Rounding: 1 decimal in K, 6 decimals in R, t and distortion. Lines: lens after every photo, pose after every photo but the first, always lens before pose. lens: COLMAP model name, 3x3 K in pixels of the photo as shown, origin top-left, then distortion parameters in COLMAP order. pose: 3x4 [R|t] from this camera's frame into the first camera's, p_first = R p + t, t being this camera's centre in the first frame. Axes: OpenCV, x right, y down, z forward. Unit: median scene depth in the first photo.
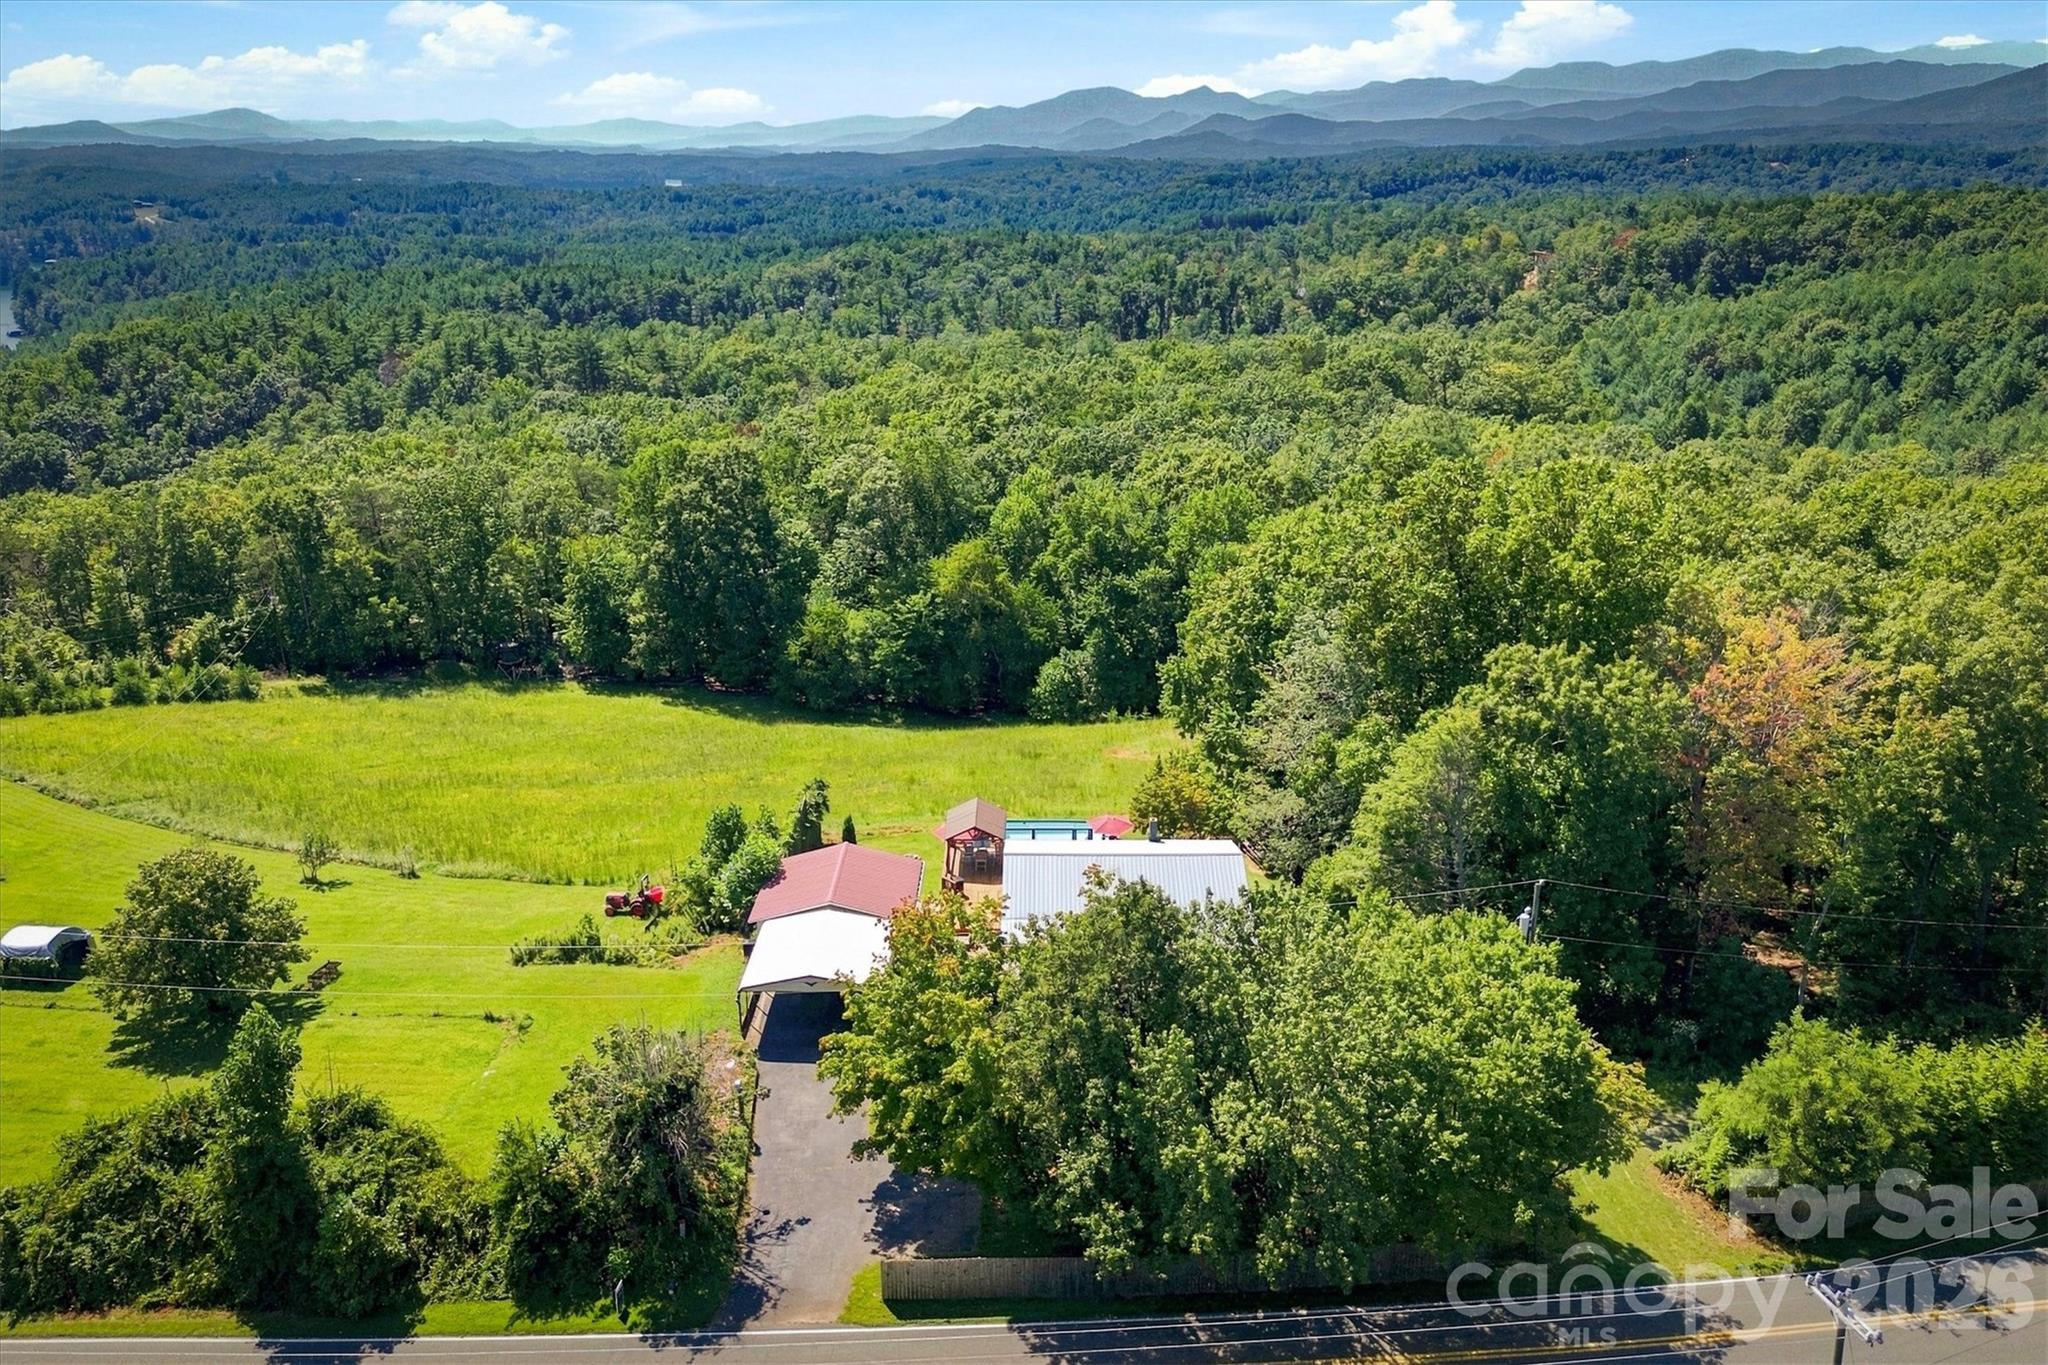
lens RADIAL K [[1509.1, 0, 1035.1], [0, 1509.1, 684.8], [0, 0, 1]] dist [0.069833, -0.064570]
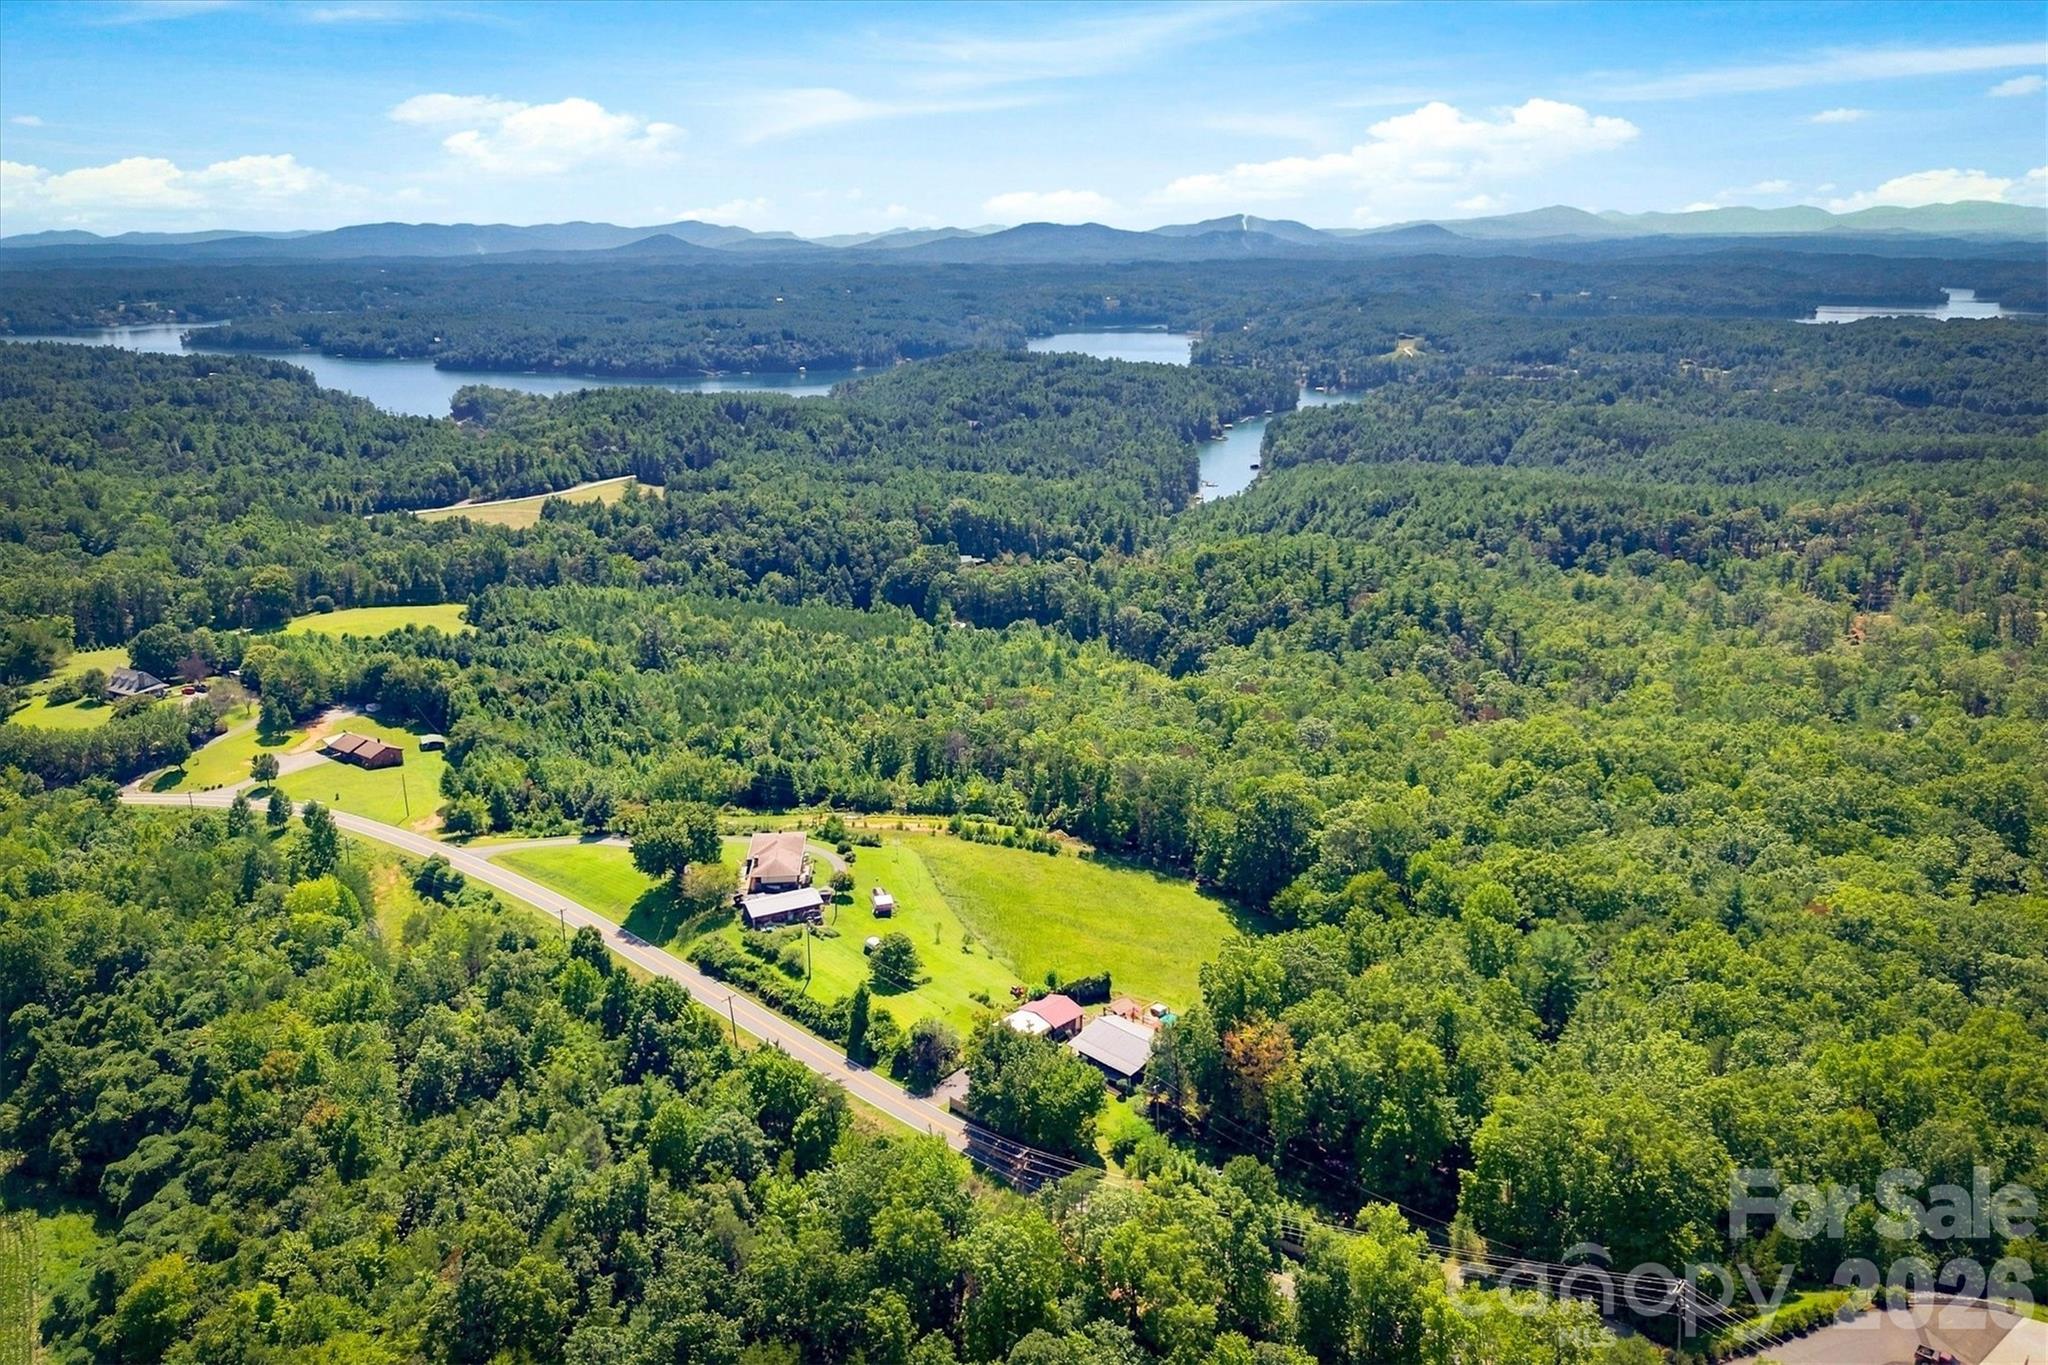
lens RADIAL K [[1509.1, 0, 1035.1], [0, 1509.1, 684.8], [0, 0, 1]] dist [0.069833, -0.064570]
pose [[0.717729, 0.199985, -0.666987, 0.837339], [-0.235123, 0.971215, 0.038192, -0.290899], [0.655425, 0.129413, 0.744090, -0.647688]]
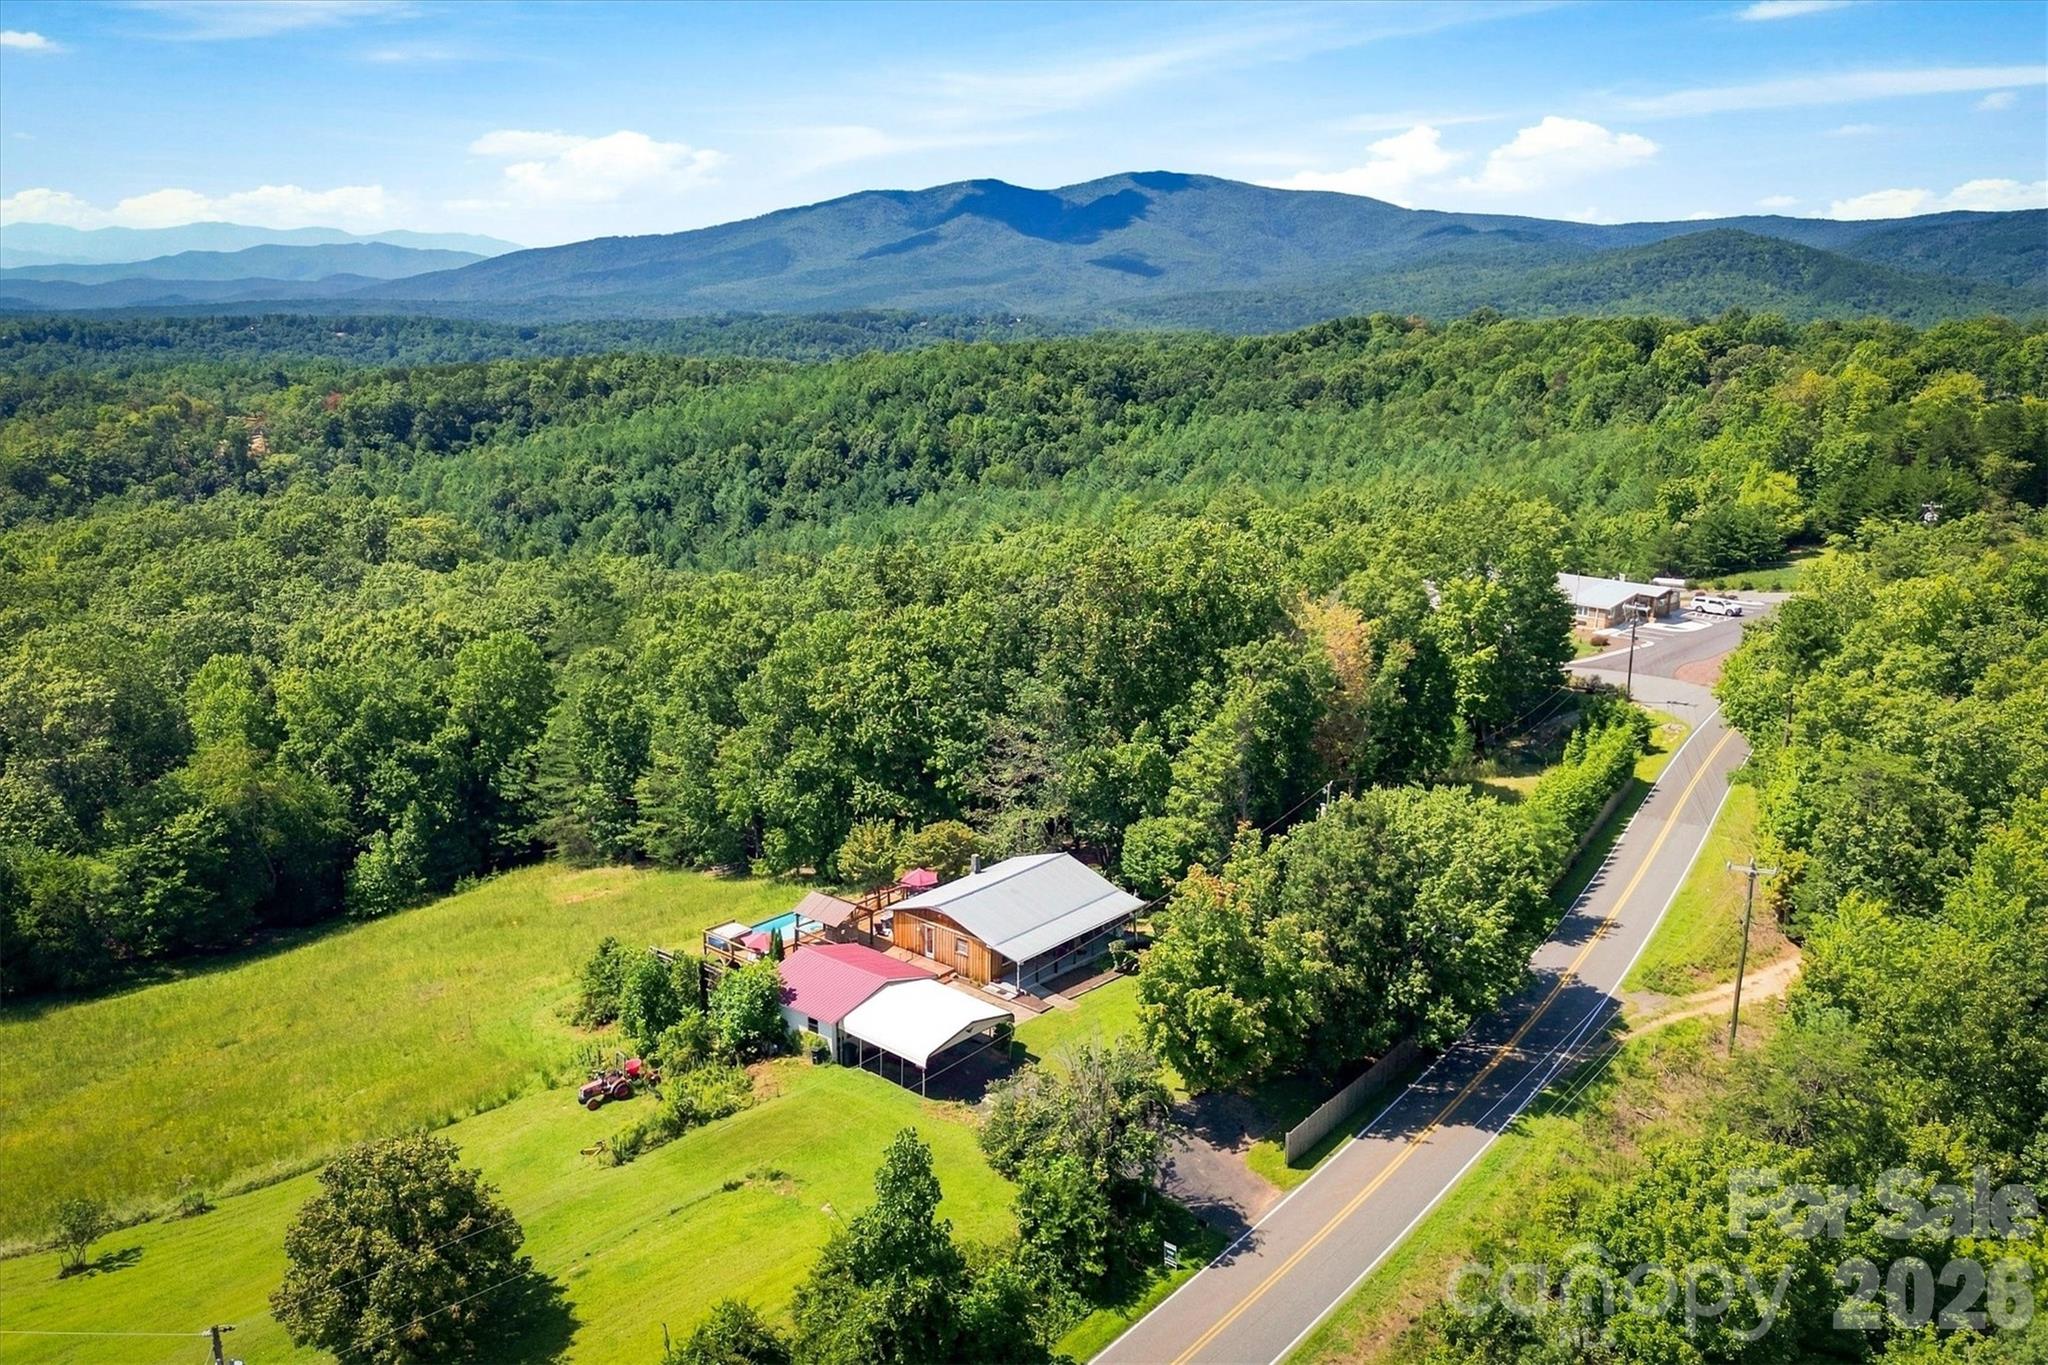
lens RADIAL K [[1509.1, 0, 1035.1], [0, 1509.1, 684.8], [0, 0, 1]] dist [0.069833, -0.064570]
pose [[0.639154, -0.168775, 0.750332, -0.400443], [0.244336, 0.969639, 0.009973, -0.022002], [-0.729234, 0.176959, 0.660987, 0.077500]]
